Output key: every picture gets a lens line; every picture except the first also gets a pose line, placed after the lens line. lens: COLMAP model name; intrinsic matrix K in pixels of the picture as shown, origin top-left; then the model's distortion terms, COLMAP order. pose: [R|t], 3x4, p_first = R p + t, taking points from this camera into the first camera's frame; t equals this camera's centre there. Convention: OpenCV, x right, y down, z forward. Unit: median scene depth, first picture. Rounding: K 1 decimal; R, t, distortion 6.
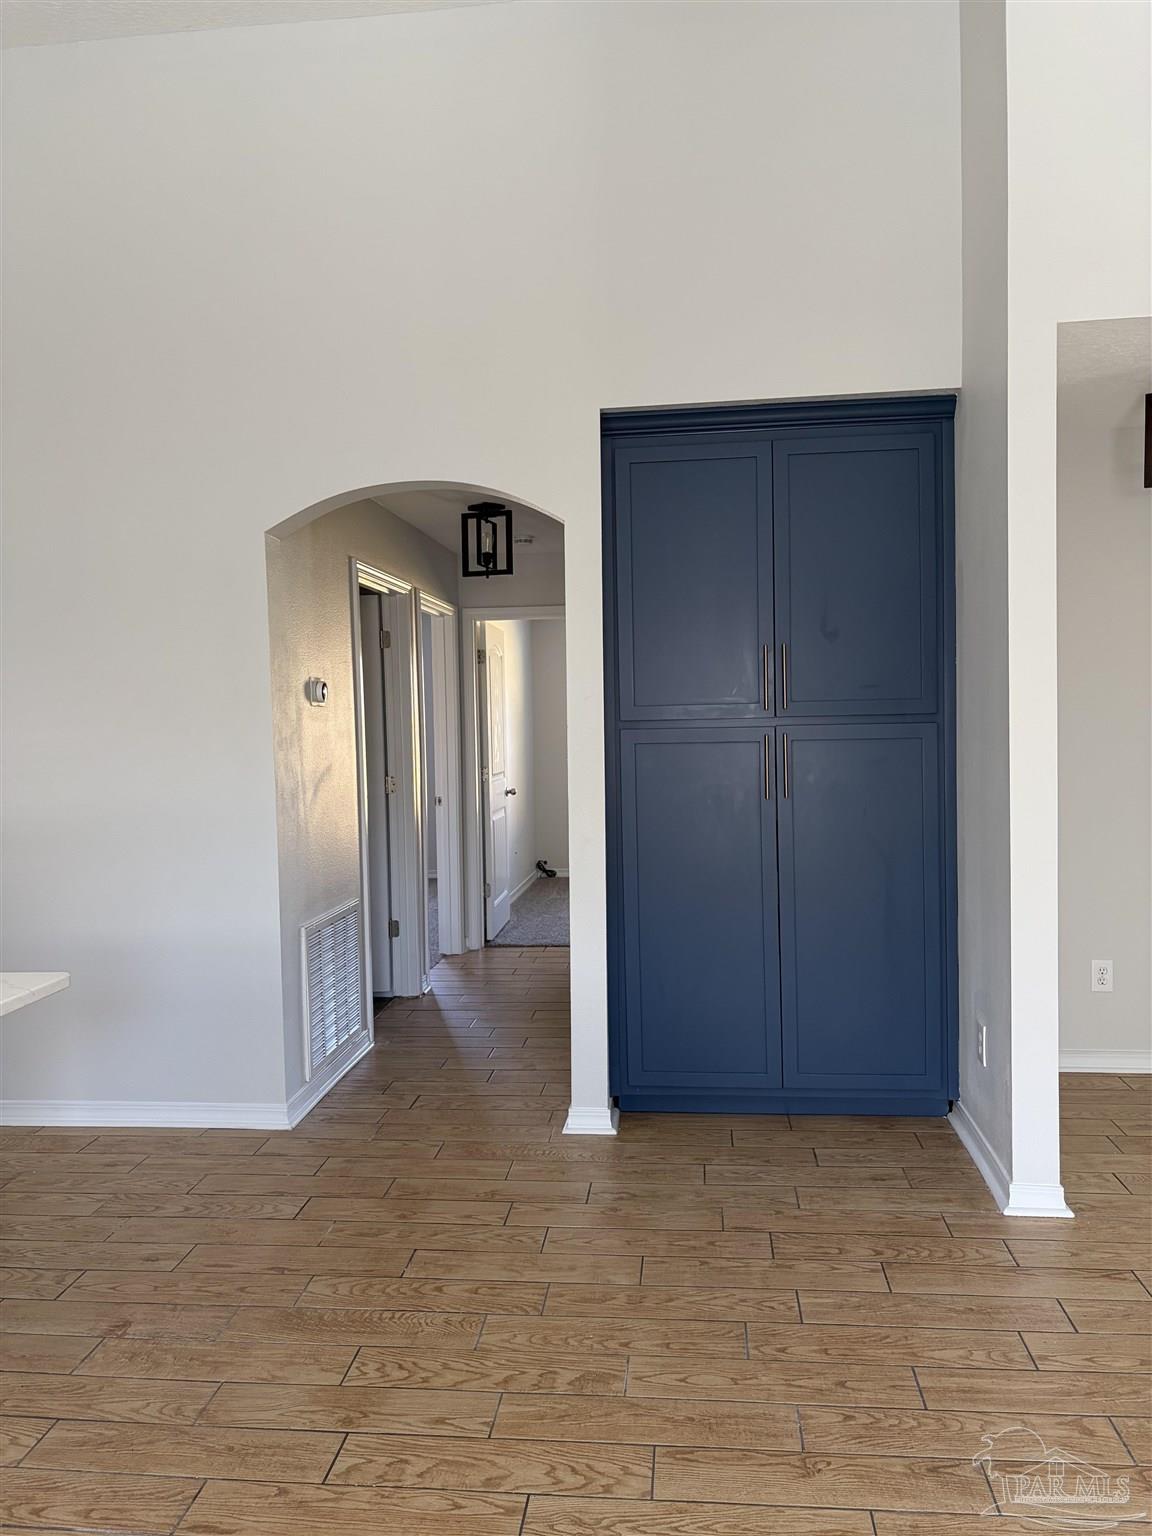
lens RADIAL K [[1160.0, 0, 575.4], [0, 1160.0, 769.6], [0, 0, 1]] dist [0.057543, -0.050305]
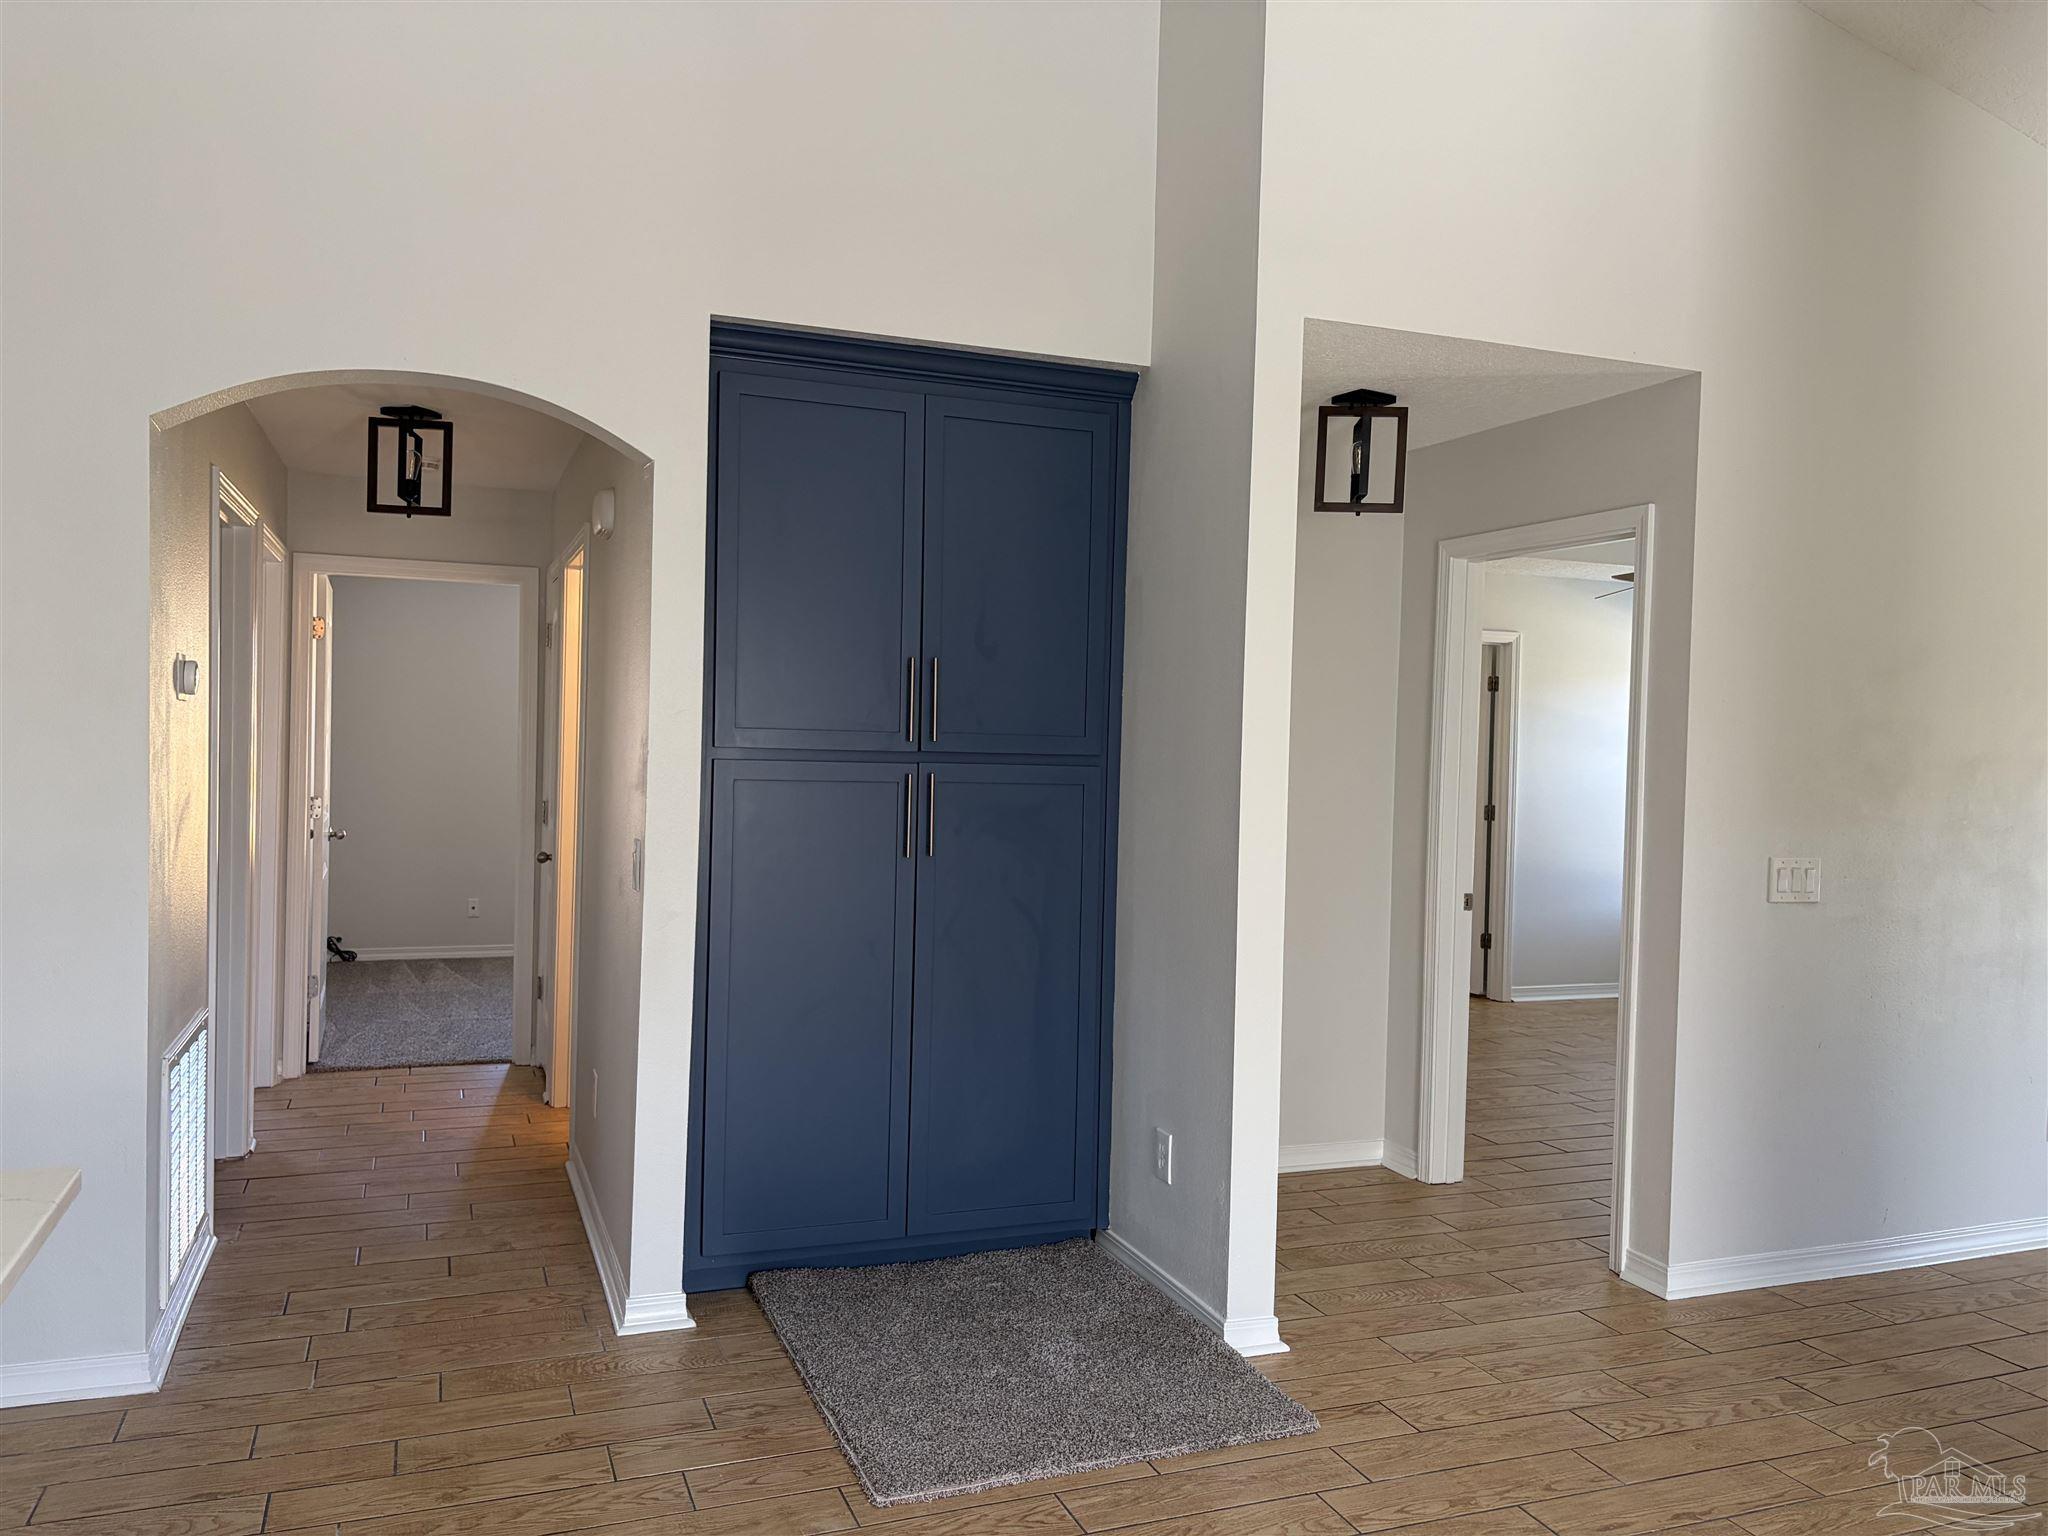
lens RADIAL K [[1546.6, 0, 1013.7], [0, 1546.6, 773.6], [0, 0, 1]] dist [0.057543, -0.050305]
pose [[0.886849, 0.034059, 0.460803, -0.246005], [-0.025335, 0.999364, -0.025105, -0.006026], [-0.461365, 0.010590, 0.887147, 0.063218]]
